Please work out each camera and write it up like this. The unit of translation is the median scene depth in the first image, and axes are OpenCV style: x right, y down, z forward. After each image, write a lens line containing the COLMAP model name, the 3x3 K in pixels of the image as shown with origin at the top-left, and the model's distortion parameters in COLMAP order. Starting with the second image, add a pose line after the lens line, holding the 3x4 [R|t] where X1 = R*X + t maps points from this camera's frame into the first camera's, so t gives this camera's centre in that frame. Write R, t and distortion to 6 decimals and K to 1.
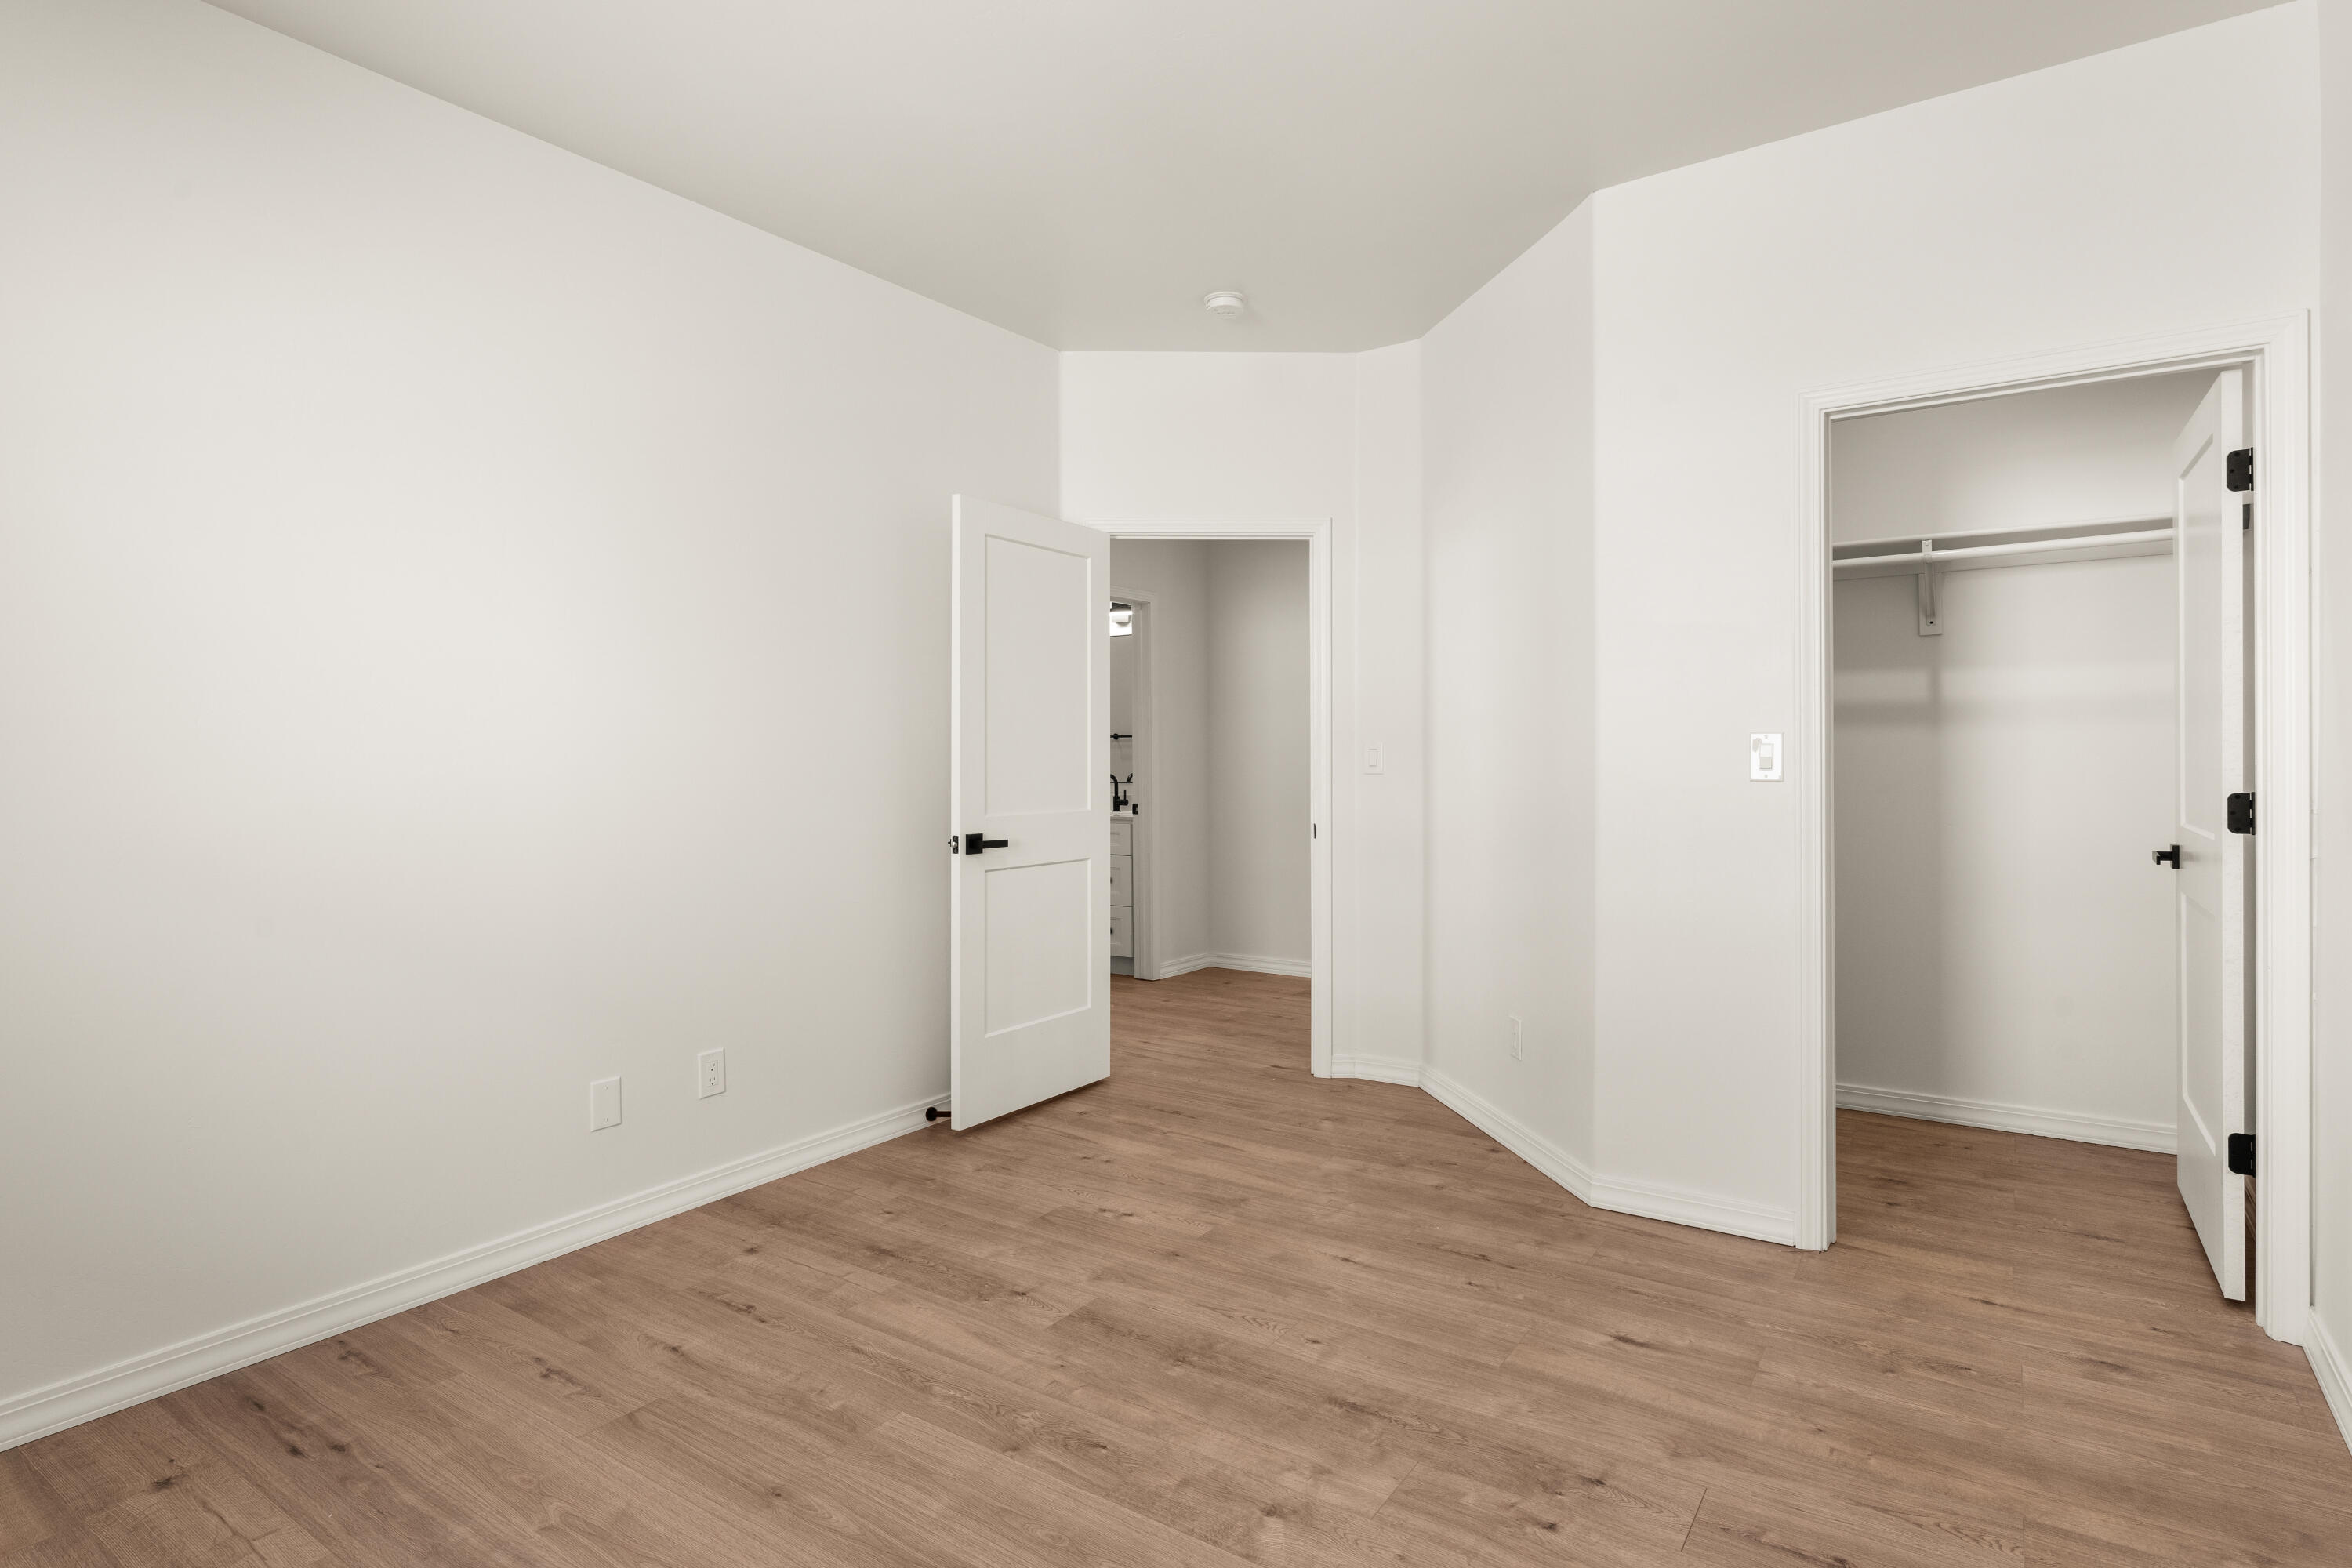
lens RADIAL K [[1139.4, 0, 1163.8], [0, 1139.4, 769.6], [0, 0, 1]] dist [-0.000547, -0.000129]
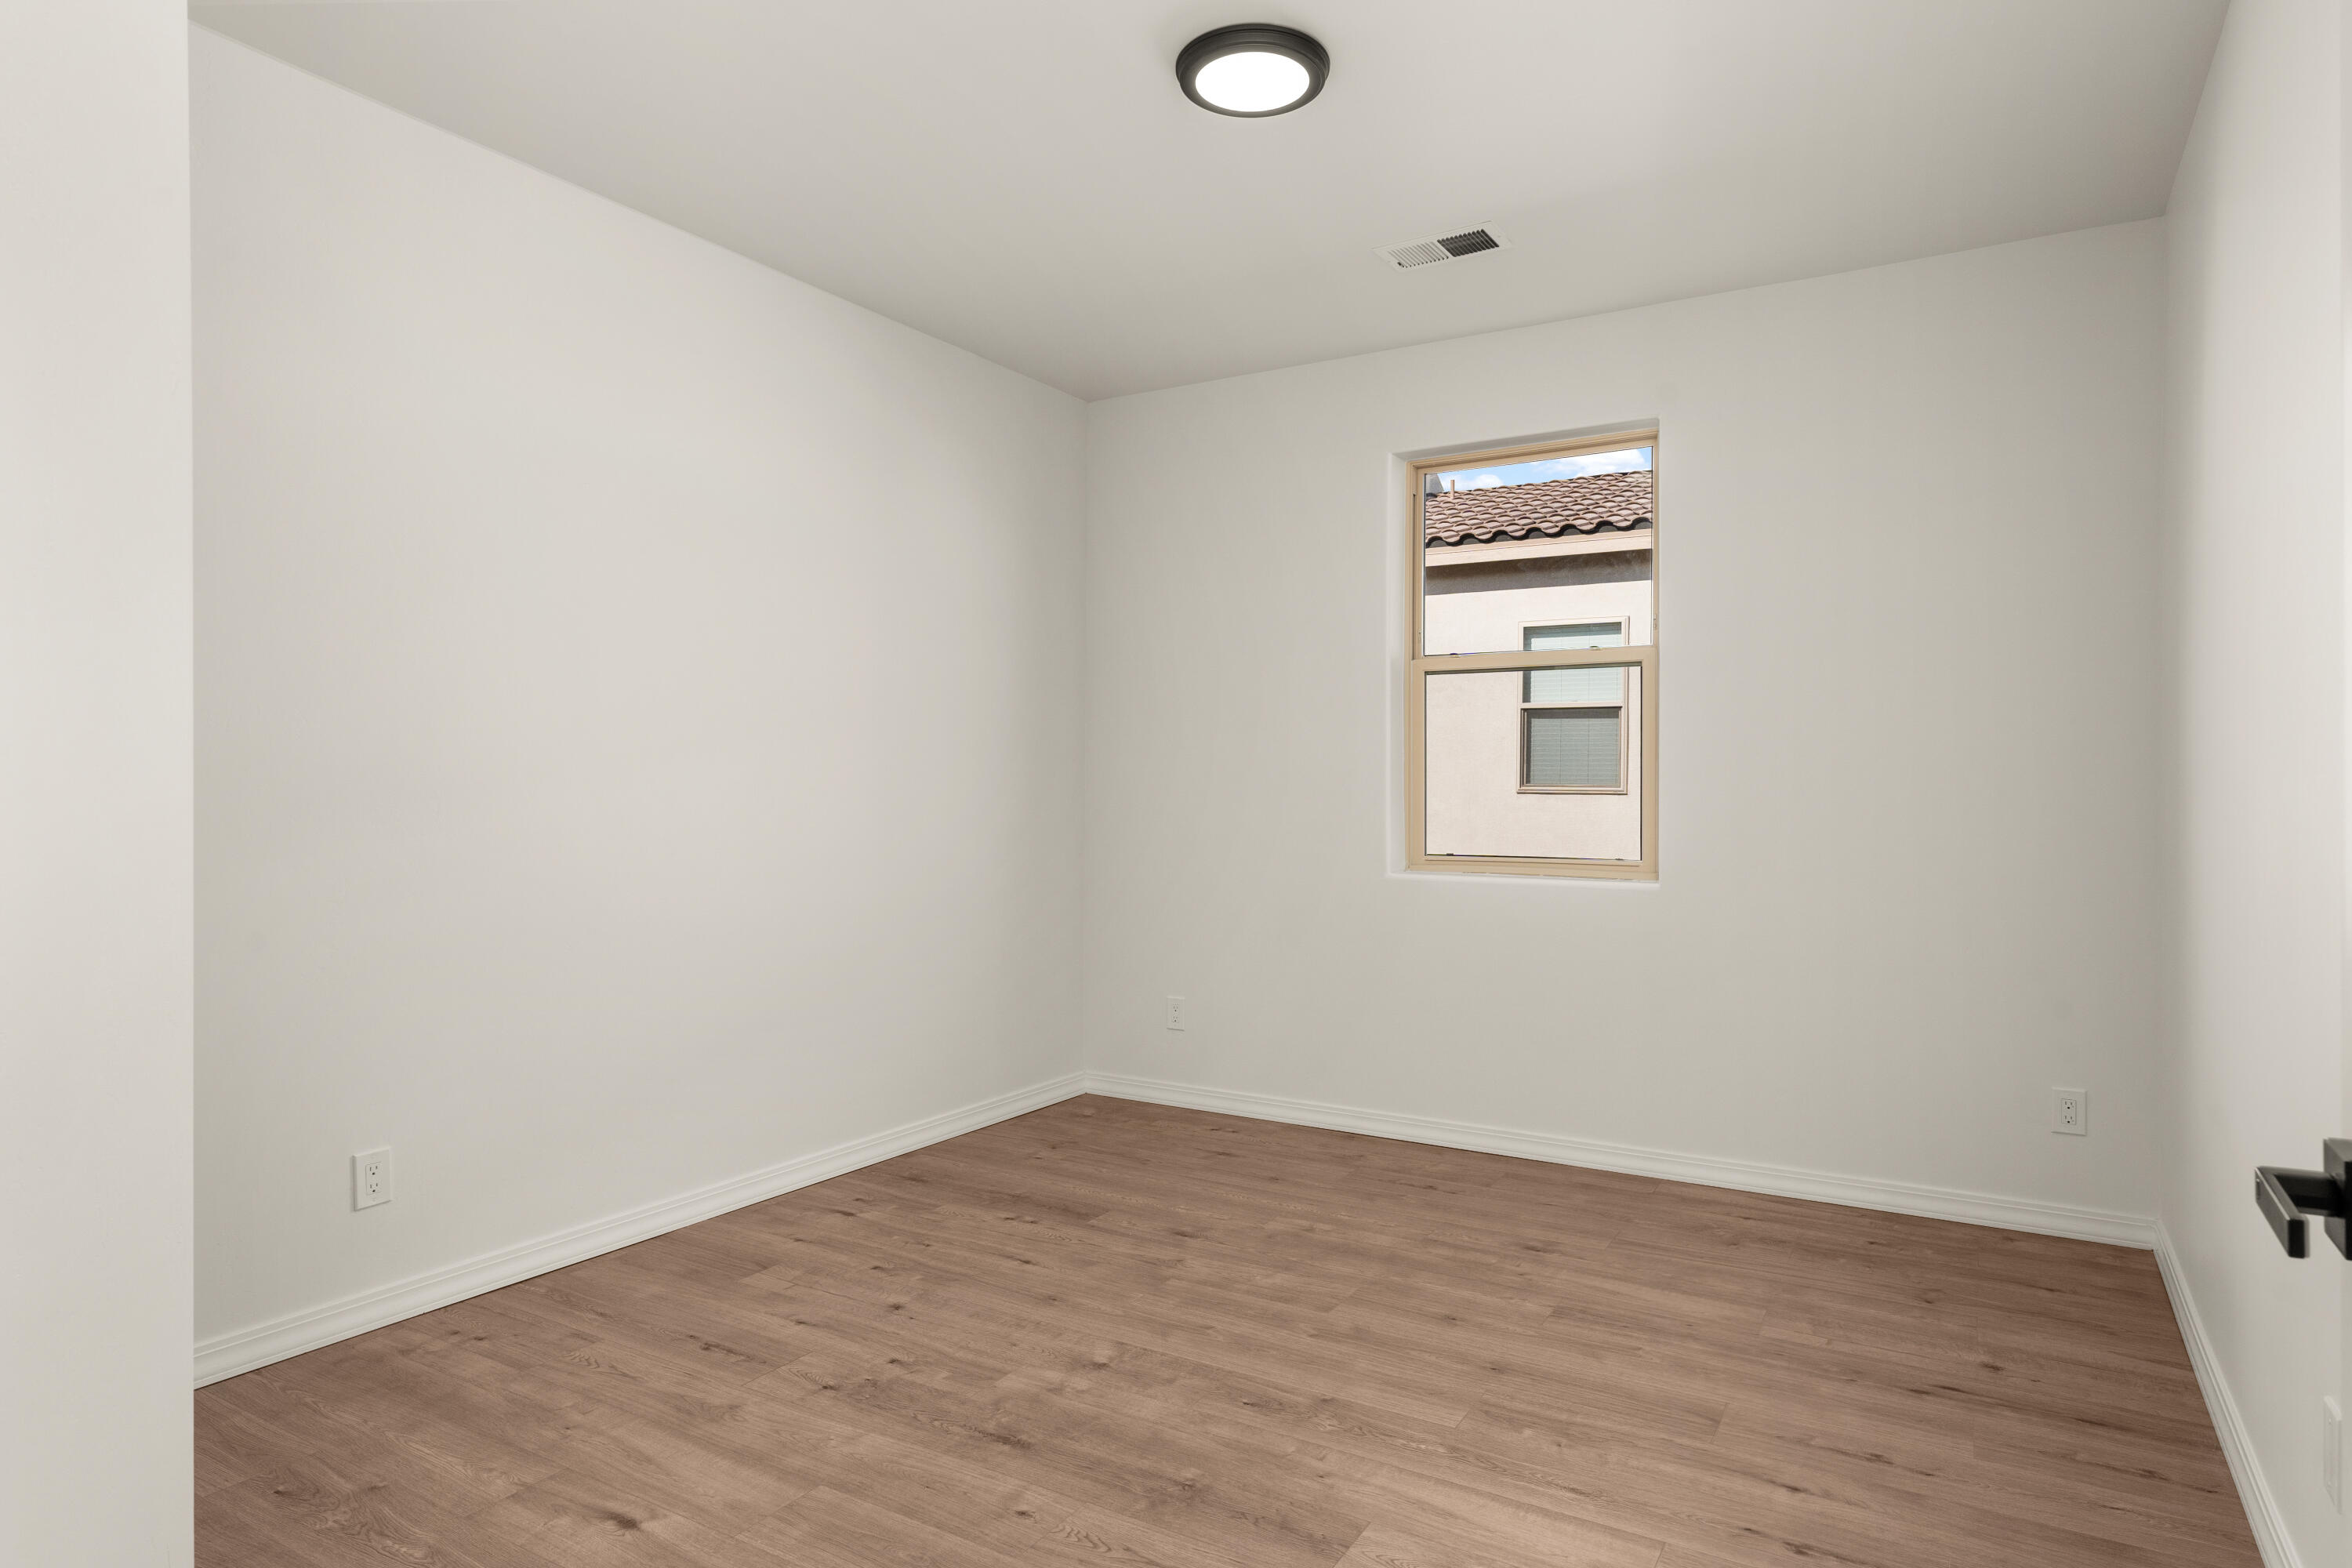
lens RADIAL K [[1312.8, 0, 1176.0], [0, 1312.8, 784.0], [0, 0, 1]] dist [-0.000013, 0.000335]
pose [[-0.997227, 0.002206, -0.074393, 0.102142], [0.001533, 0.999957, 0.009092, -0.019991], [0.074410, 0.008953, -0.997188, 2.115828]]
